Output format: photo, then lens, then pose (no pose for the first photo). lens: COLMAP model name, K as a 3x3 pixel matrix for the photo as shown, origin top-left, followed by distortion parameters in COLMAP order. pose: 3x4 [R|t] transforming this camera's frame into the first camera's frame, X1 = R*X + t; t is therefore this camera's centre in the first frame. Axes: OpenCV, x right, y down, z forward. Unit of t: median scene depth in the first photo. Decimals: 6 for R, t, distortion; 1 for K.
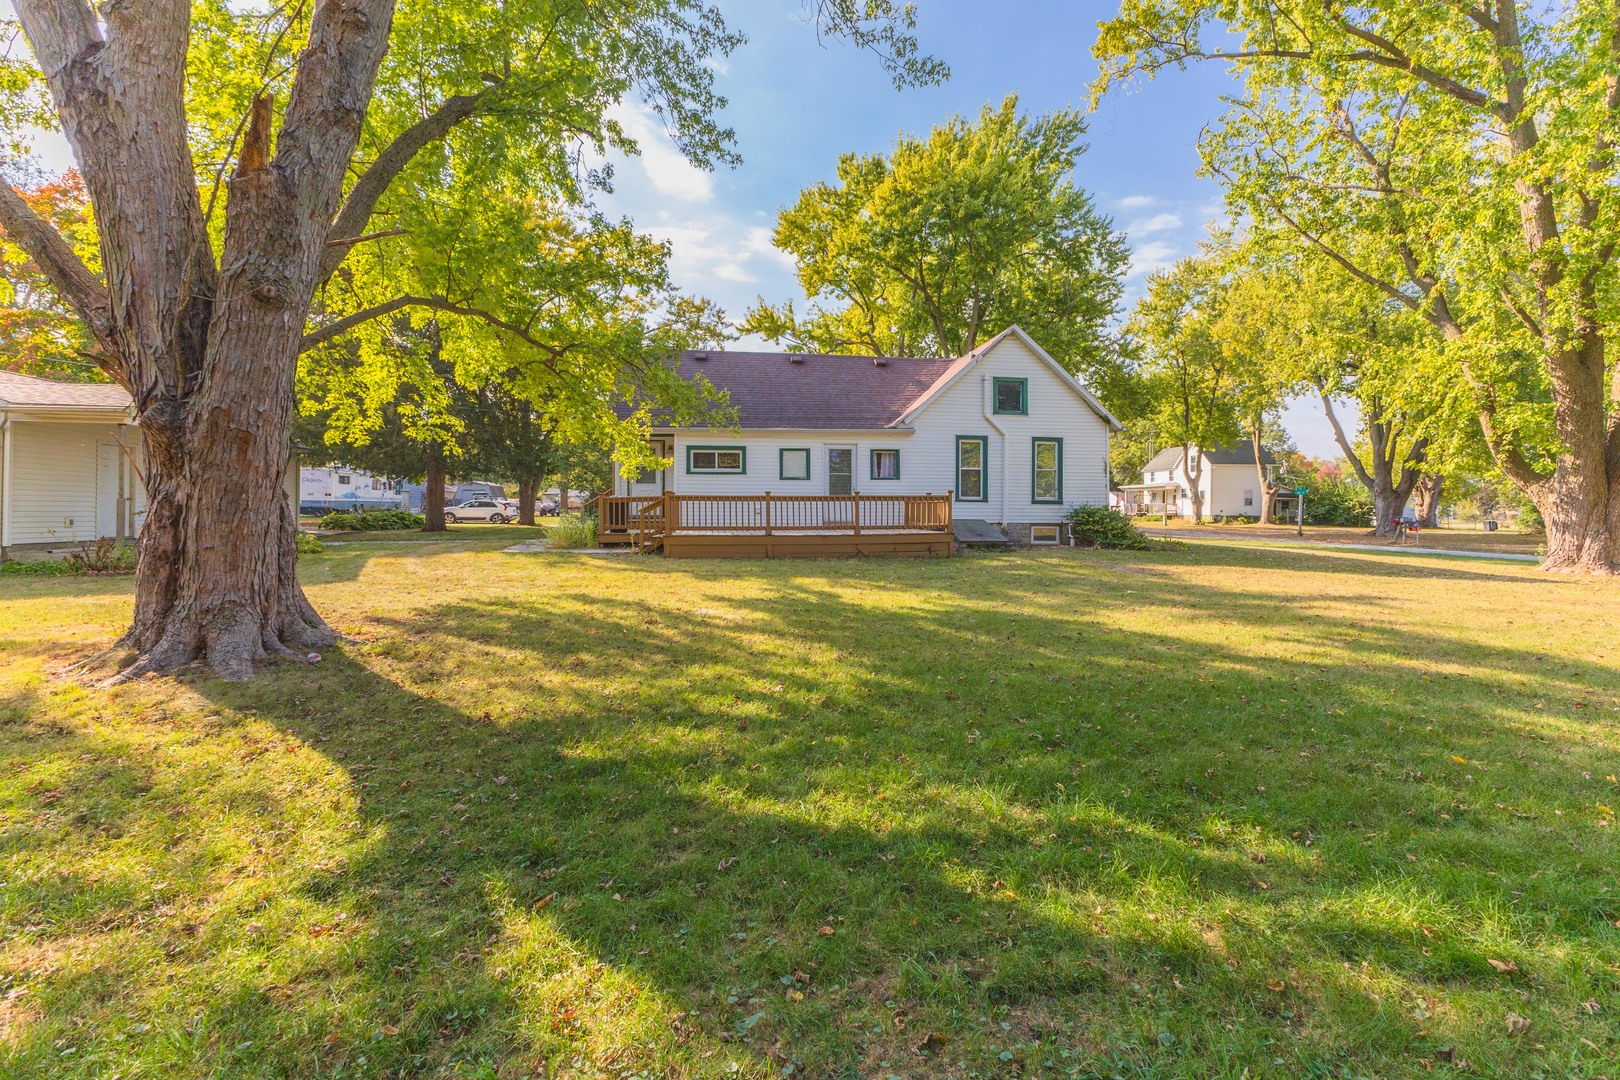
lens RADIAL K [[644.2, 0, 808.1], [0, 644.2, 512.6], [0, 0, 1]] dist [0.011802, -0.004777]
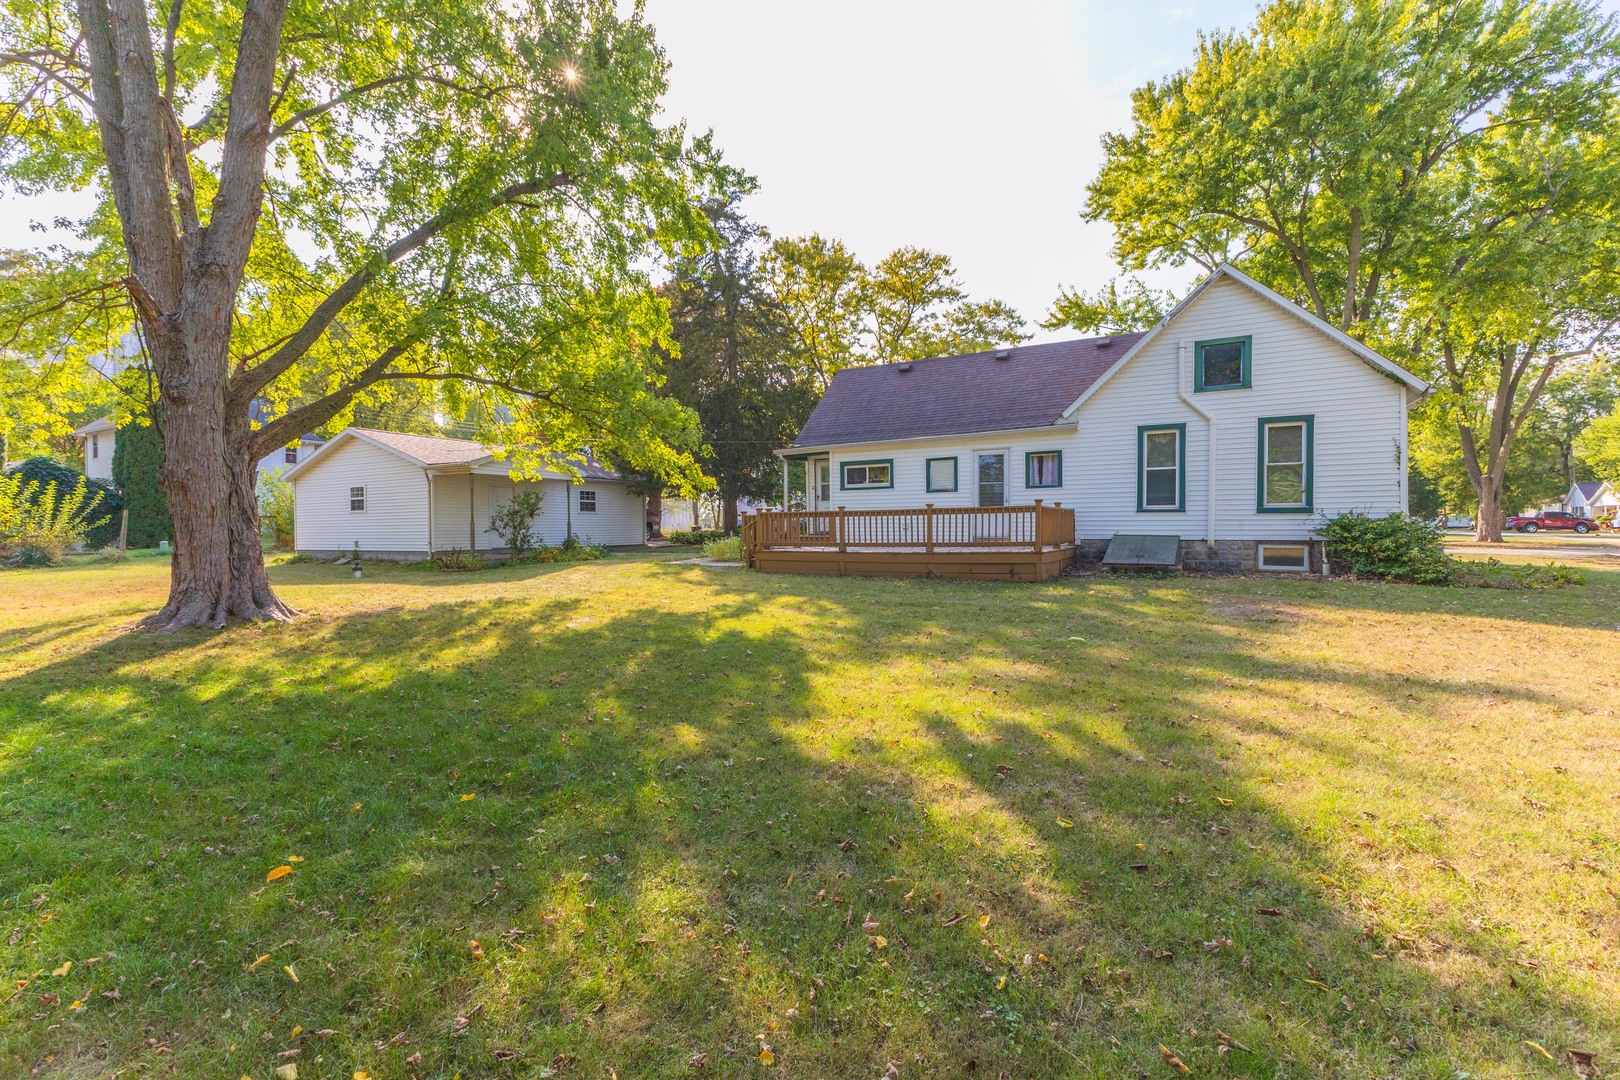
lens RADIAL K [[650.1, 0, 818.9], [0, 650.1, 543.3], [0, 0, 1]] dist [0.009384, -0.000513]
pose [[0.832472, 0.005316, -0.554042, 0.345128], [0.007738, 0.999745, 0.021219, 0.000981], [0.554014, -0.021951, 0.832218, 0.132918]]
